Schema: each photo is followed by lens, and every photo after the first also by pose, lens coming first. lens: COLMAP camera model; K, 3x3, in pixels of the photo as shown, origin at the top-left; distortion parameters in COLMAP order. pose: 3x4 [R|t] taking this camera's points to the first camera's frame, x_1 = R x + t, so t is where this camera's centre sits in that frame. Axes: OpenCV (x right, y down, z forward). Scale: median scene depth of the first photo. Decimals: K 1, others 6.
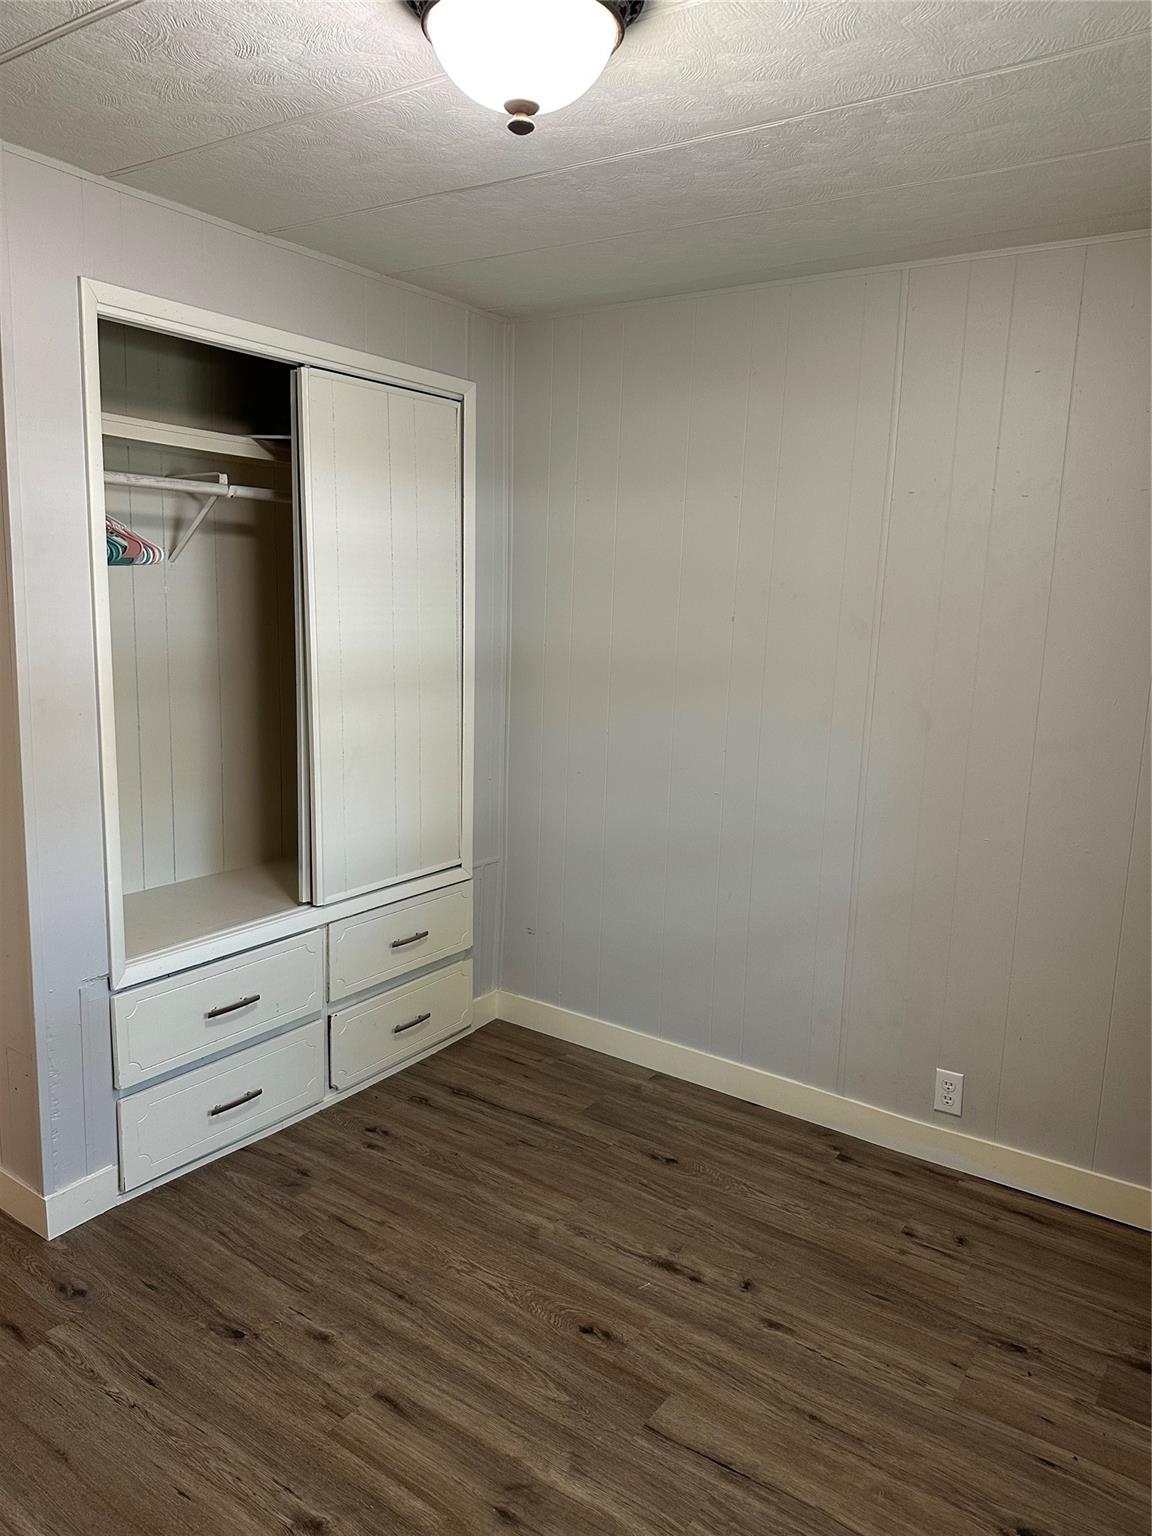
lens RADIAL K [[1070.2, 0, 570.6], [0, 1070.2, 777.8], [0, 0, 1]] dist [0.039704, -0.035624]
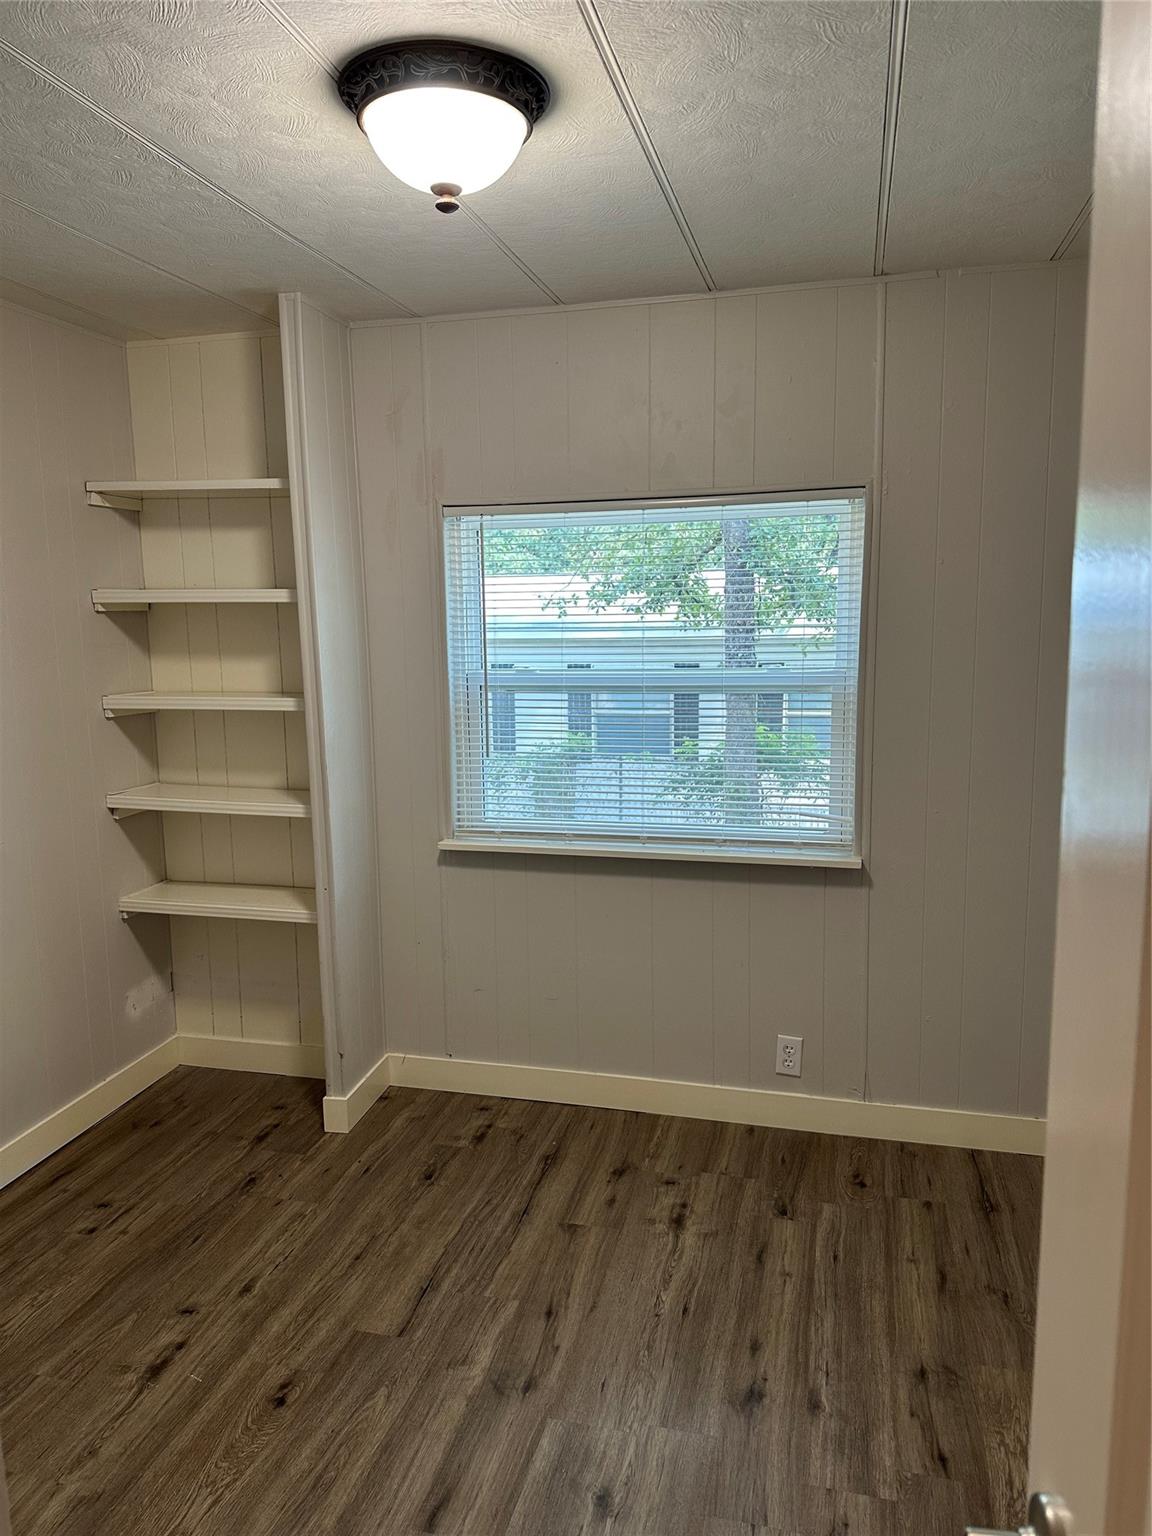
lens RADIAL K [[1070.2, 0, 570.6], [0, 1070.2, 777.8], [0, 0, 1]] dist [0.039704, -0.035624]
pose [[-0.345047, -0.164870, 0.923992, -0.877892], [0.171601, 0.956777, 0.234801, -0.184255], [-0.922765, 0.239575, -0.301841, 0.961325]]
